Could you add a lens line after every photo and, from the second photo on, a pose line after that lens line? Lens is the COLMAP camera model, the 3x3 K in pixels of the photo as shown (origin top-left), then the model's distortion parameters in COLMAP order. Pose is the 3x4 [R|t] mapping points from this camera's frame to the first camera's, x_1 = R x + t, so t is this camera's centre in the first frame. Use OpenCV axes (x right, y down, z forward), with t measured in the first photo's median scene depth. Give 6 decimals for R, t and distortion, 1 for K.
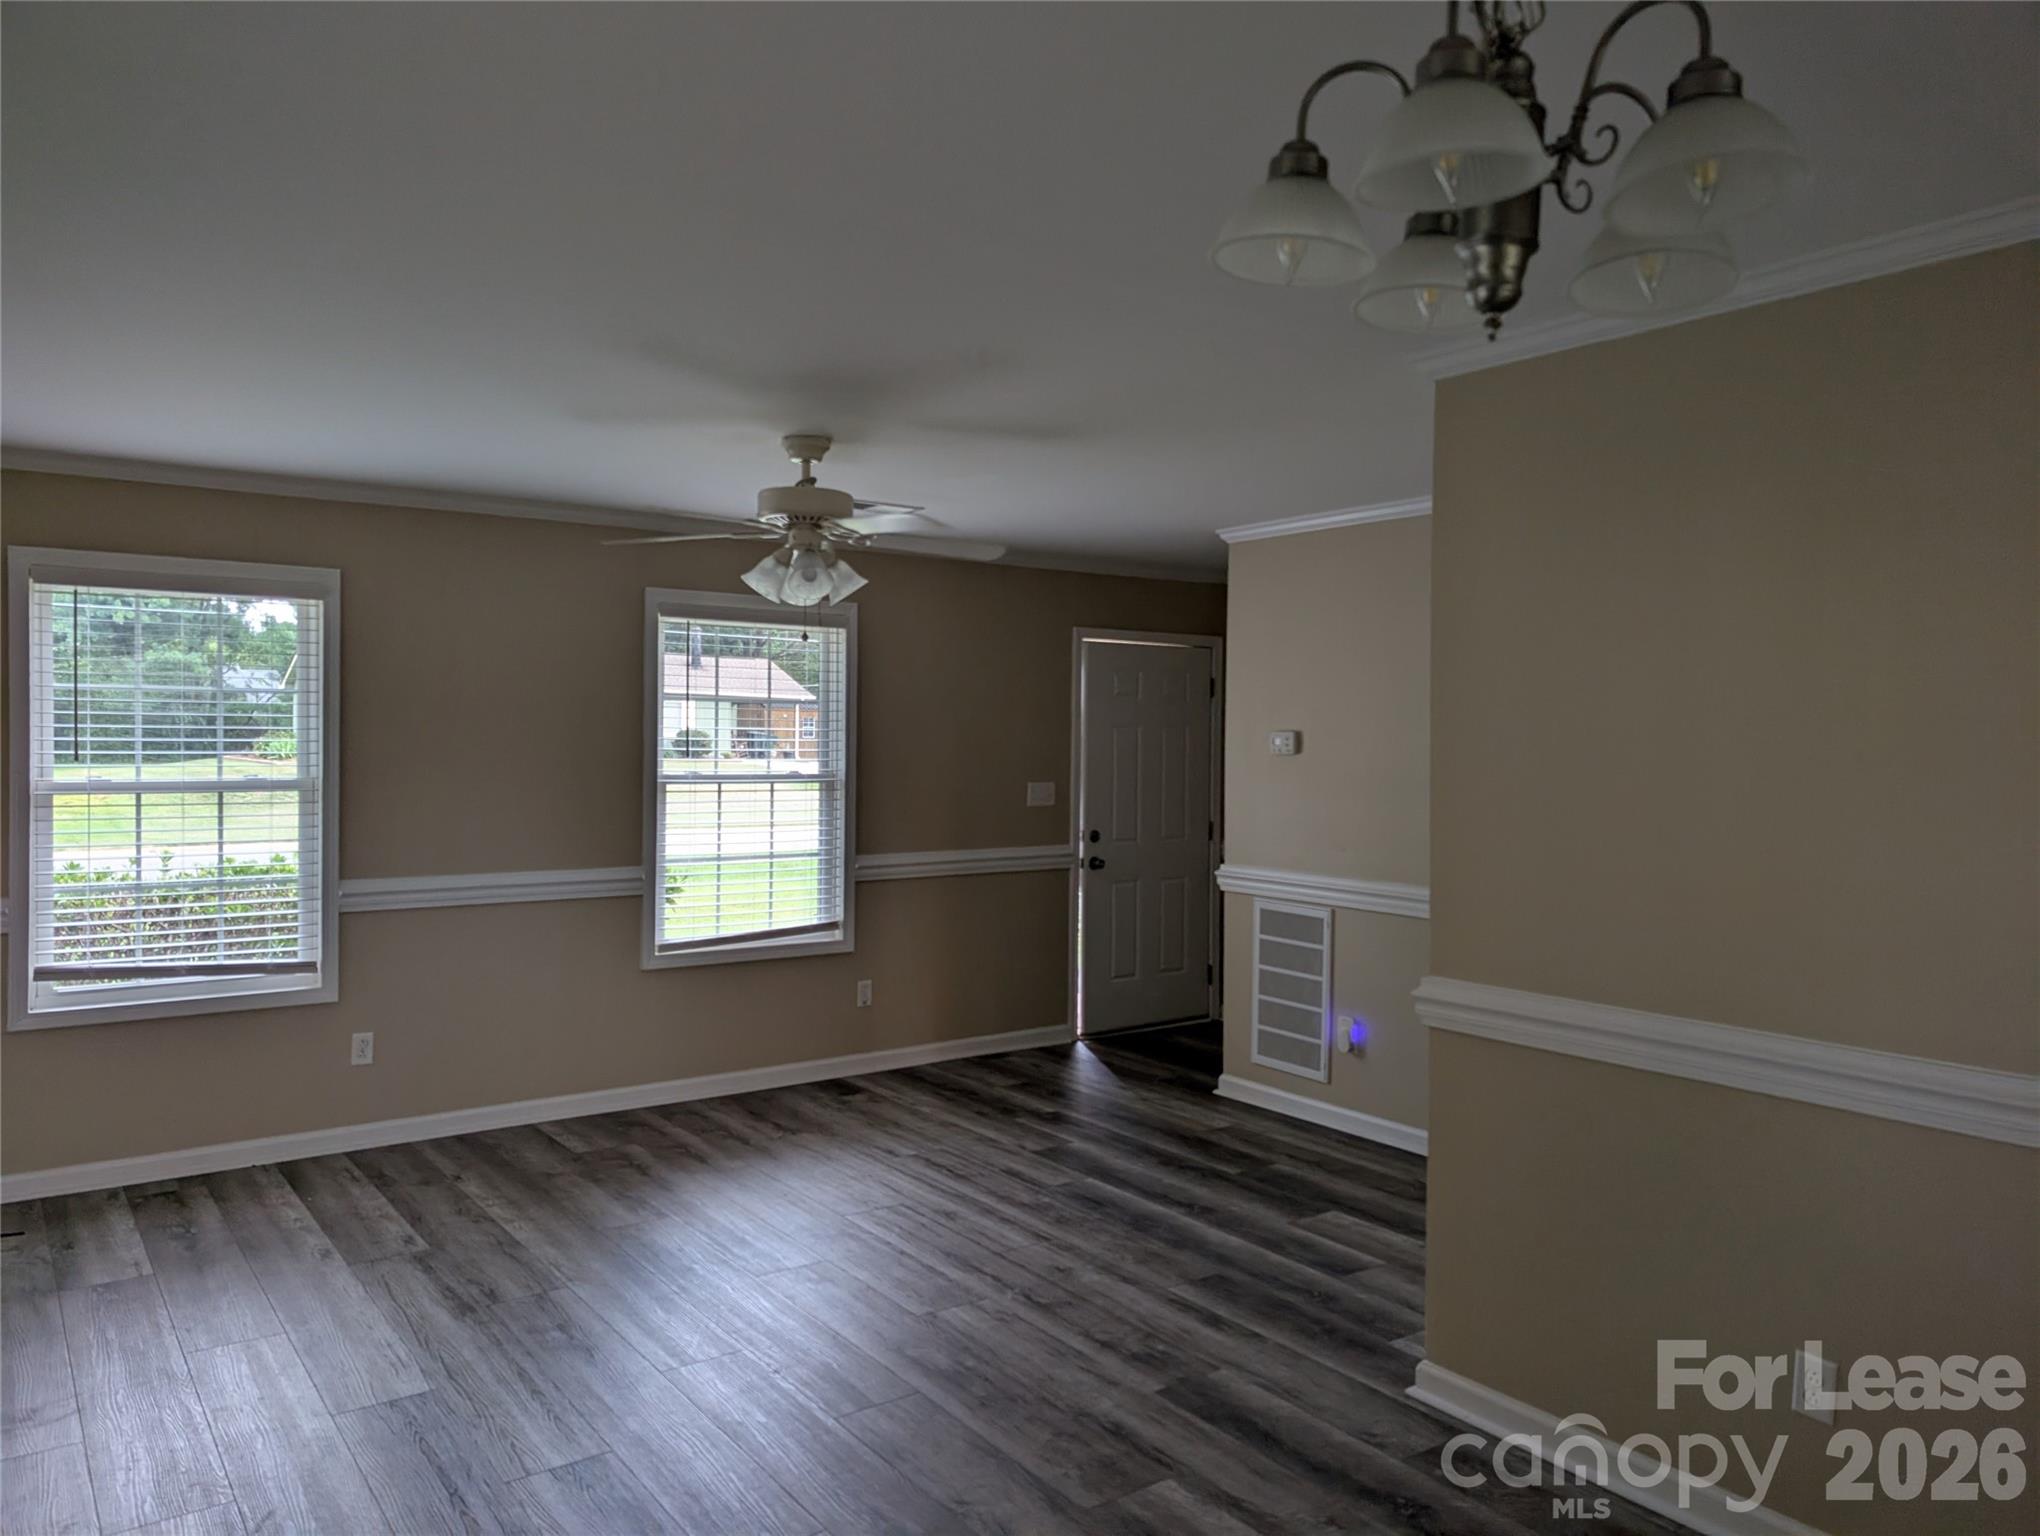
lens RADIAL K [[1461.4, 0, 1012.5], [0, 1461.4, 778.4], [0, 0, 1]] dist [0.040647, -0.041672]
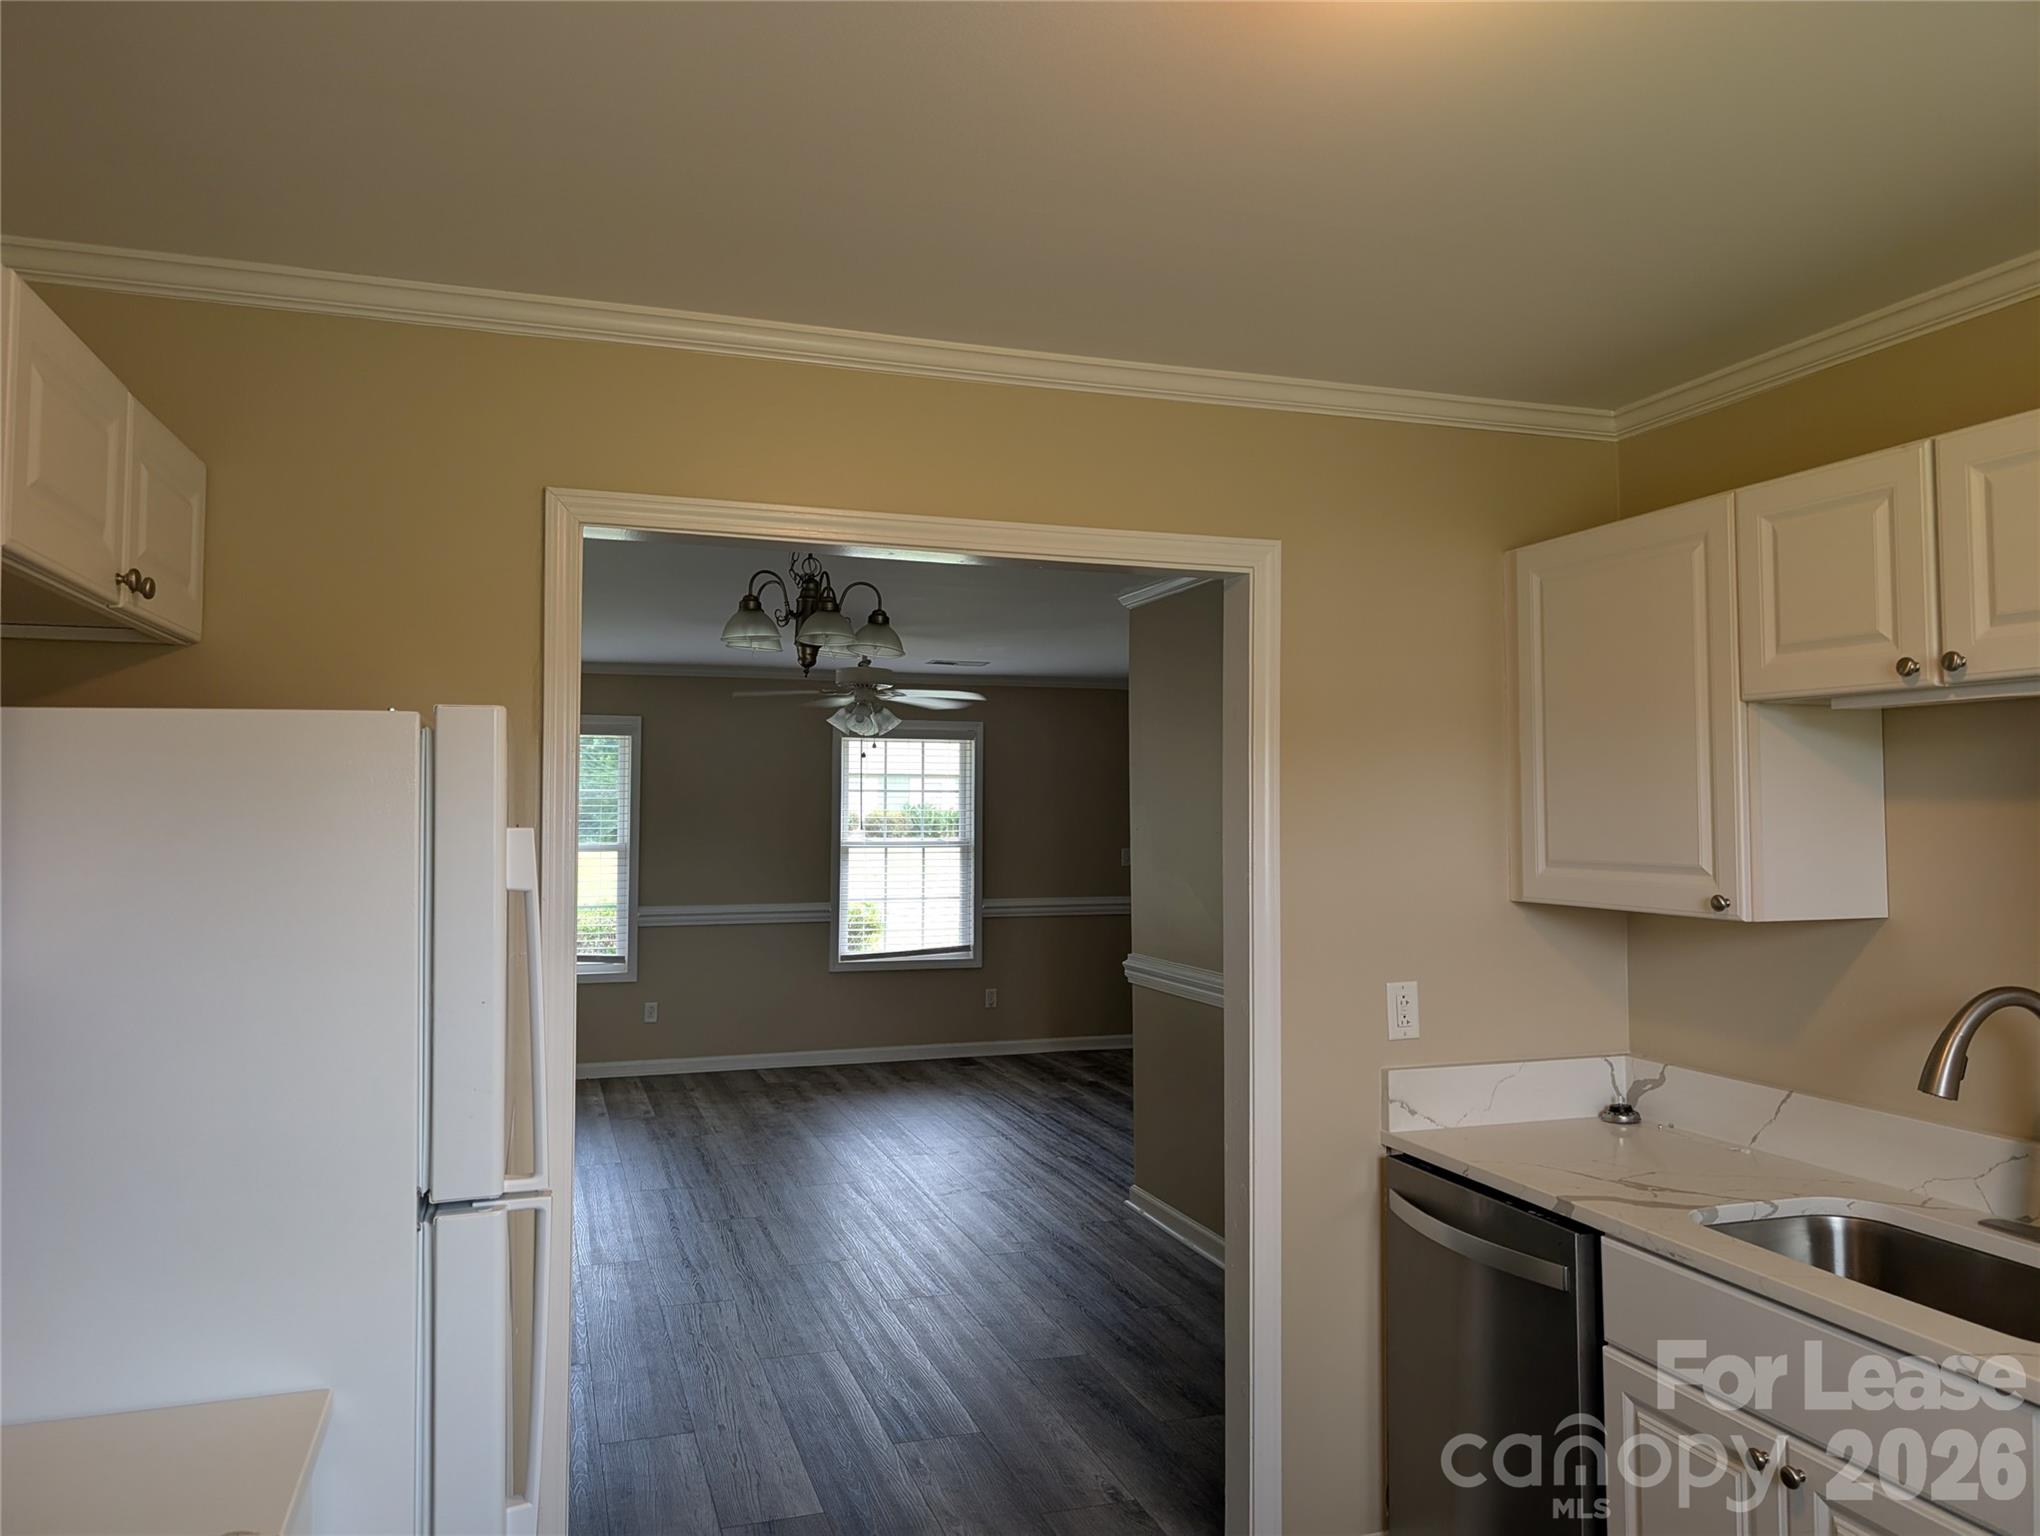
lens RADIAL K [[1474.7, 0, 992.3], [0, 1474.7, 737.0], [0, 0, 1]] dist [0.031861, -0.003399]
pose [[0.951574, -0.025444, -0.306366, 0.422725], [0.001147, 0.996856, -0.079225, 0.012127], [0.307419, 0.075037, 0.948611, -0.448210]]
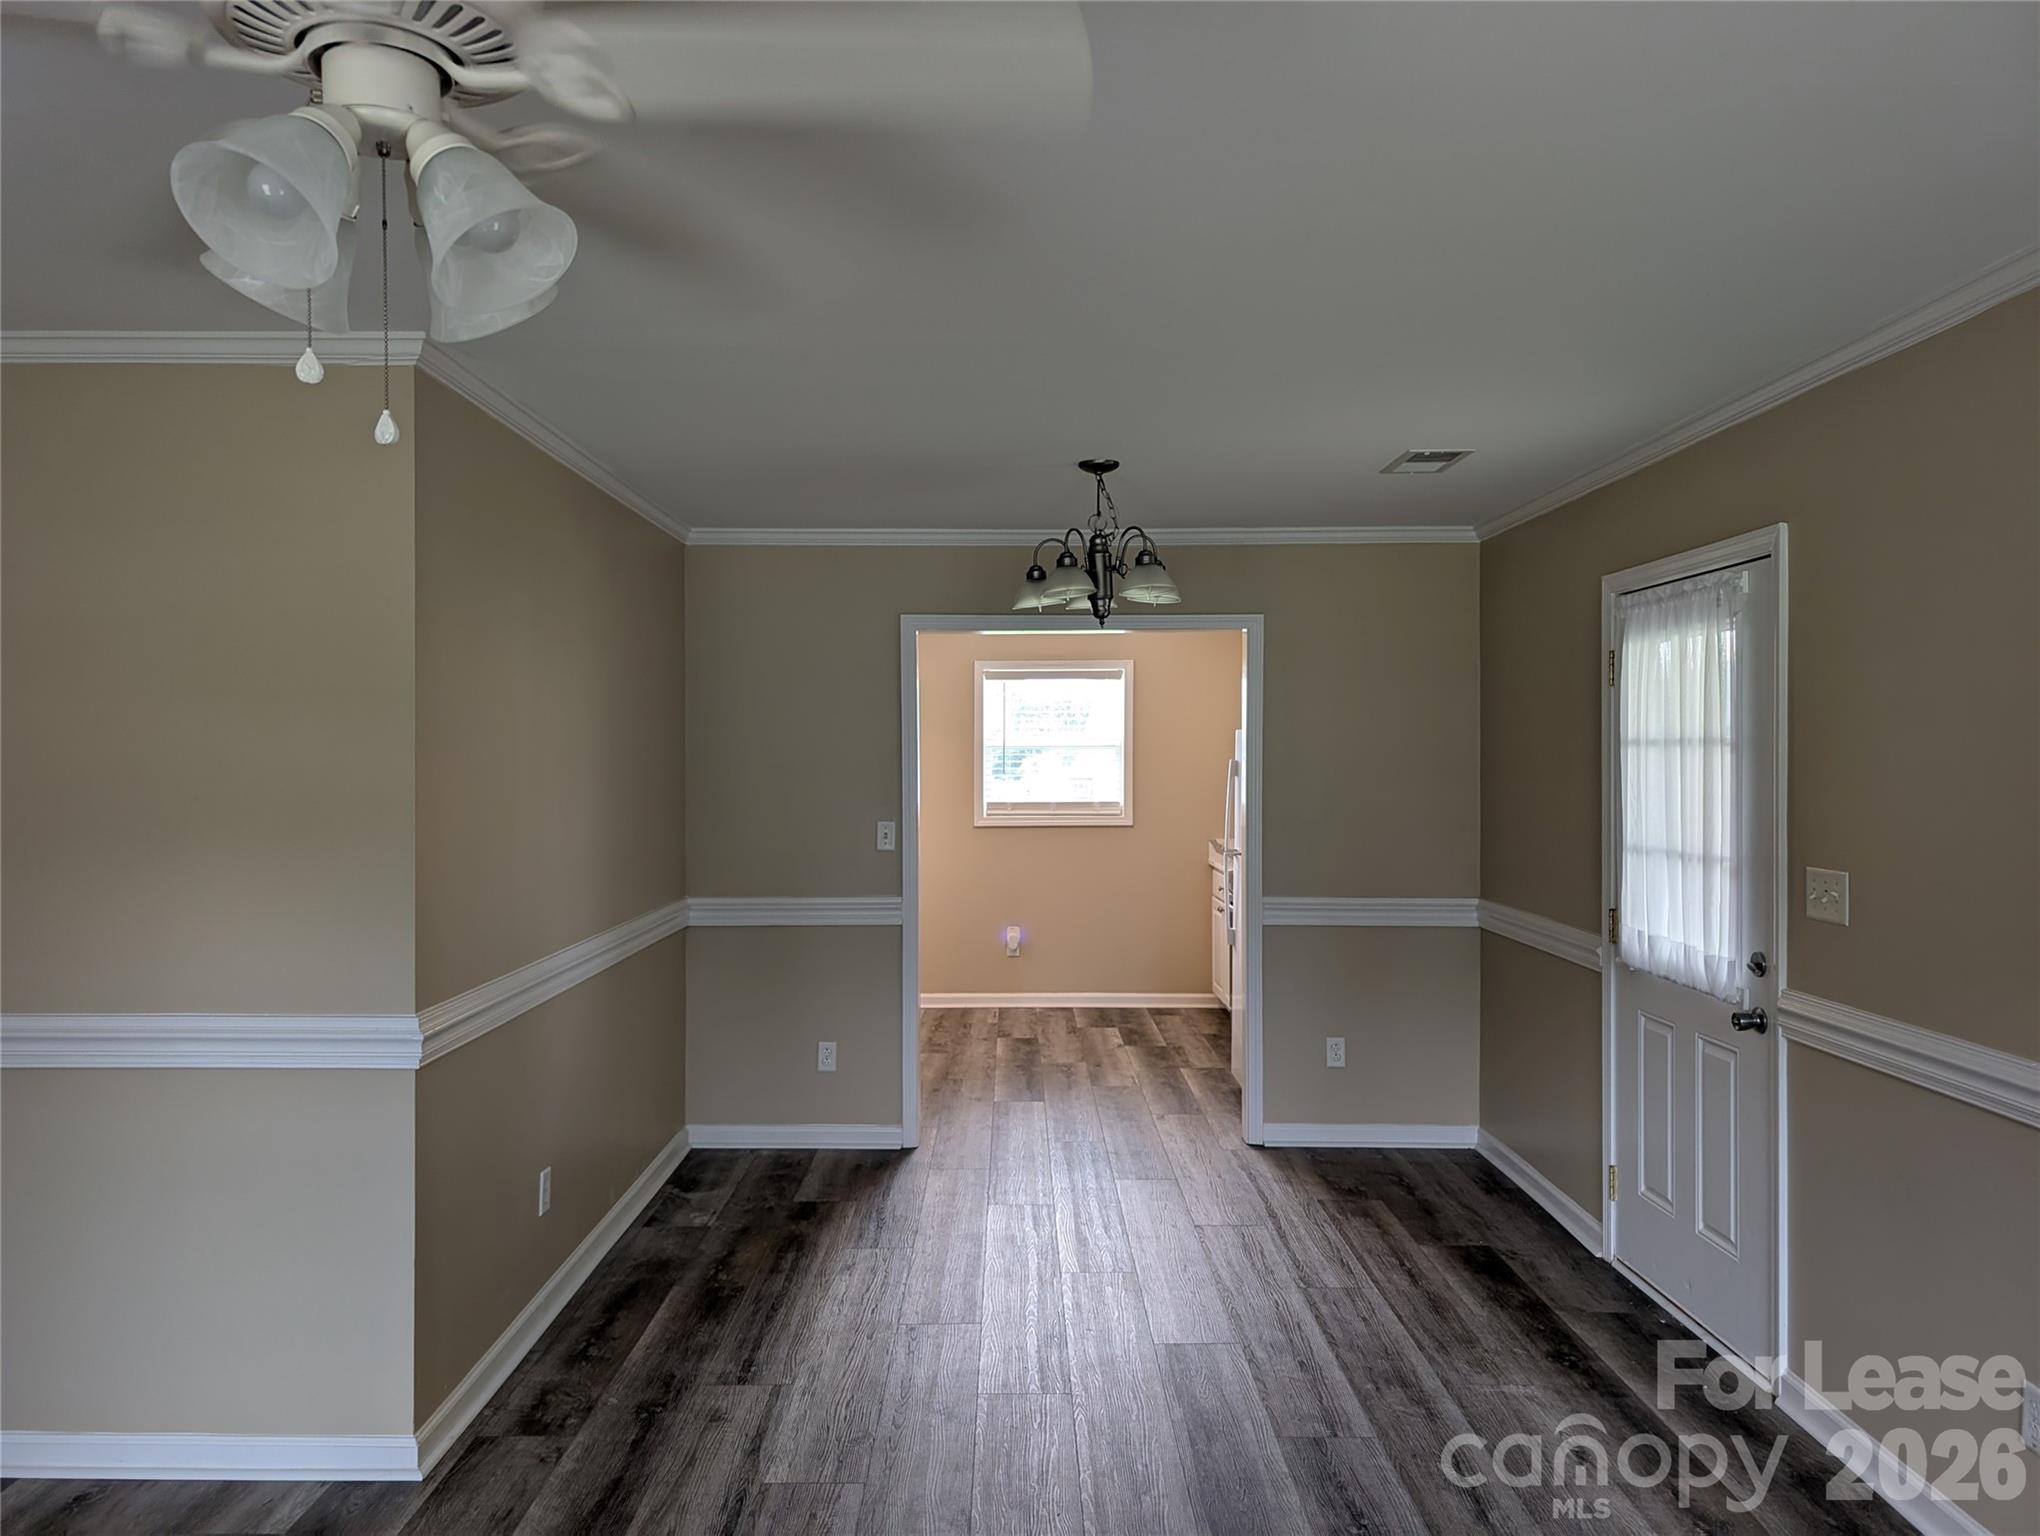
lens RADIAL K [[1461.4, 0, 1012.5], [0, 1461.4, 778.4], [0, 0, 1]] dist [0.040647, -0.041672]
pose [[-0.815352, -0.017297, 0.578707, -0.353978], [0.008292, 0.999102, 0.041545, -0.031975], [-0.578906, 0.038673, -0.814477, 0.976035]]
